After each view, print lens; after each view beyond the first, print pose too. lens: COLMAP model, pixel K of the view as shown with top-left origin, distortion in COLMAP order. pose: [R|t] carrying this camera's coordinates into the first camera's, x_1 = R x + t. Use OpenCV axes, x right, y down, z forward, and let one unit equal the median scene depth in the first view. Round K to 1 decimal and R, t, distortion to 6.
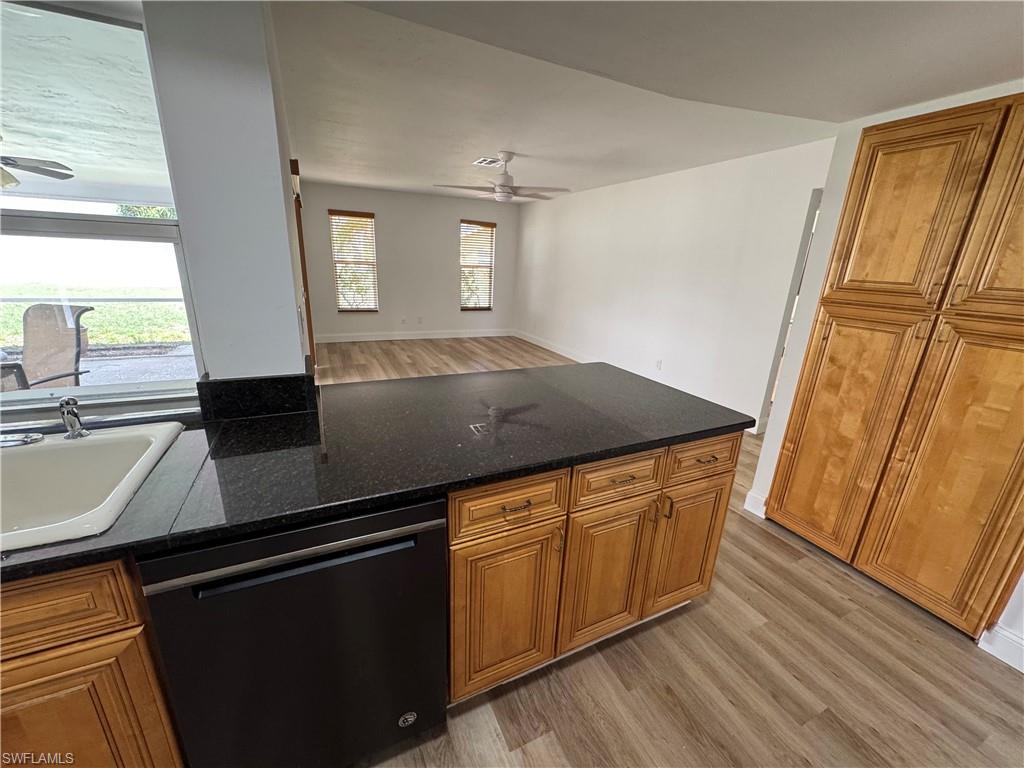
lens RADIAL K [[409.7, 0, 513.9], [0, 409.7, 385.1], [0, 0, 1]] dist [0.003073, -0.000050]
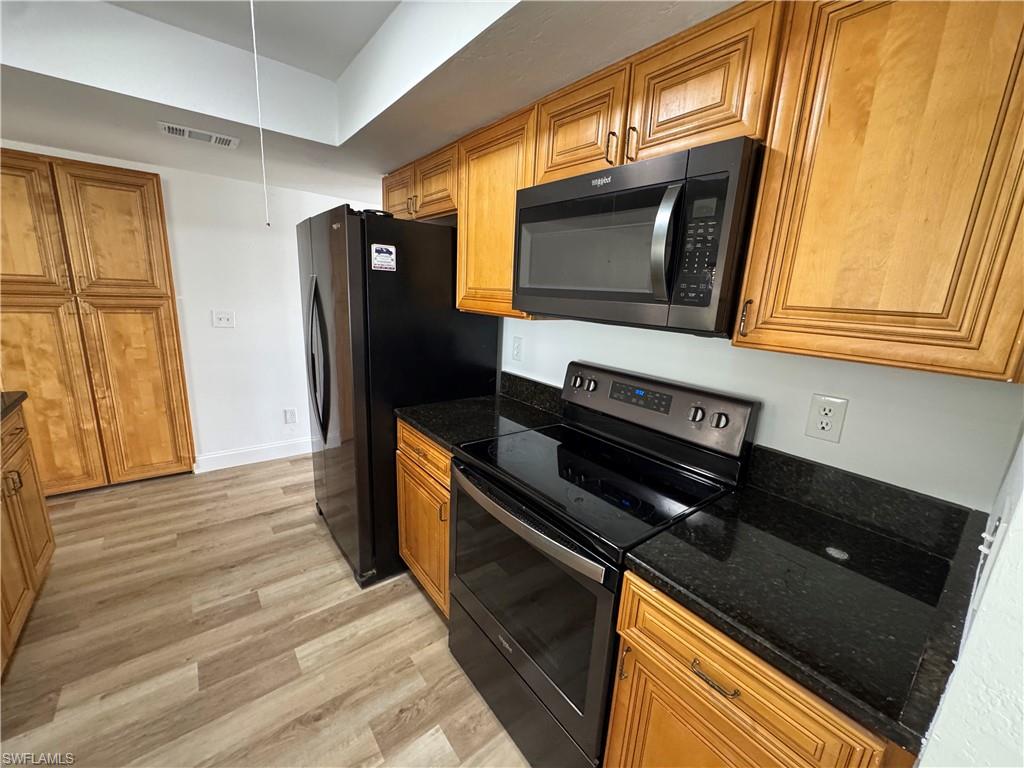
lens RADIAL K [[409.7, 0, 509.7], [0, 409.7, 381.8], [0, 0, 1]] dist [0.003073, -0.000050]
pose [[-0.226327, -0.262524, 0.938007, -0.737337], [0.232367, 0.920640, 0.313731, 0.009014], [-0.945929, 0.288967, -0.147364, -0.161175]]
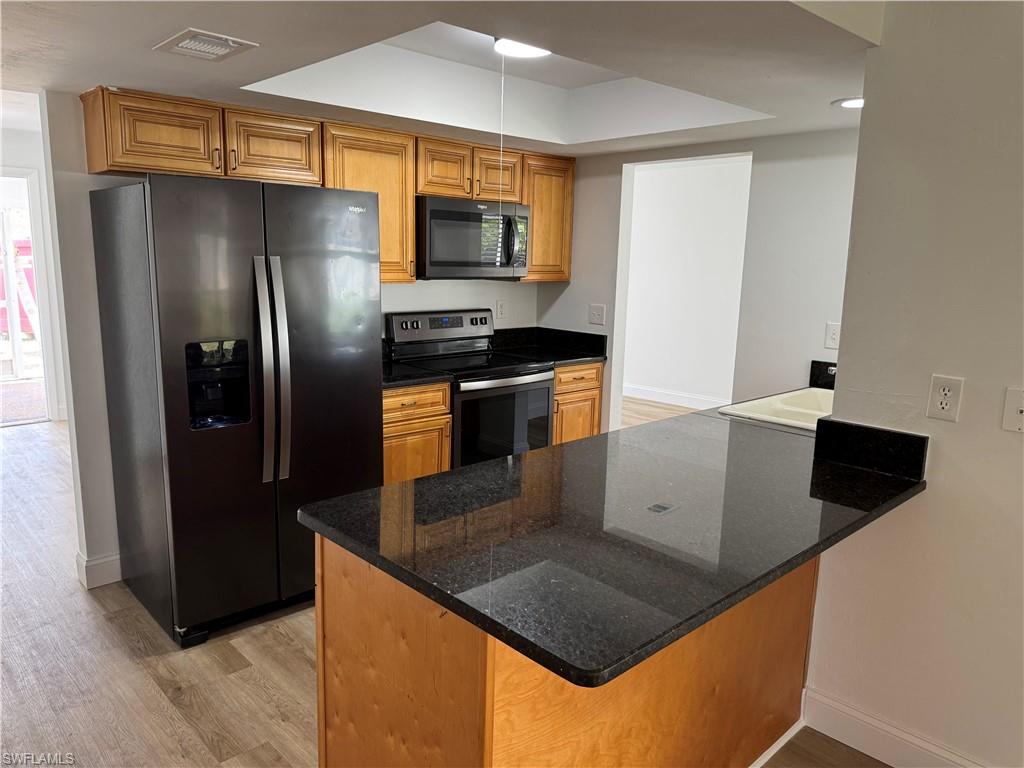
lens RADIAL K [[726.7, 0, 511.2], [0, 726.7, 389.4], [0, 0, 1]] dist [0.000201, -0.005304]
pose [[-0.940294, -0.005617, -0.340317, 0.564124], [-0.160949, 0.888348, 0.430038, -0.511531], [0.299905, 0.459136, -0.836212, 1.637772]]
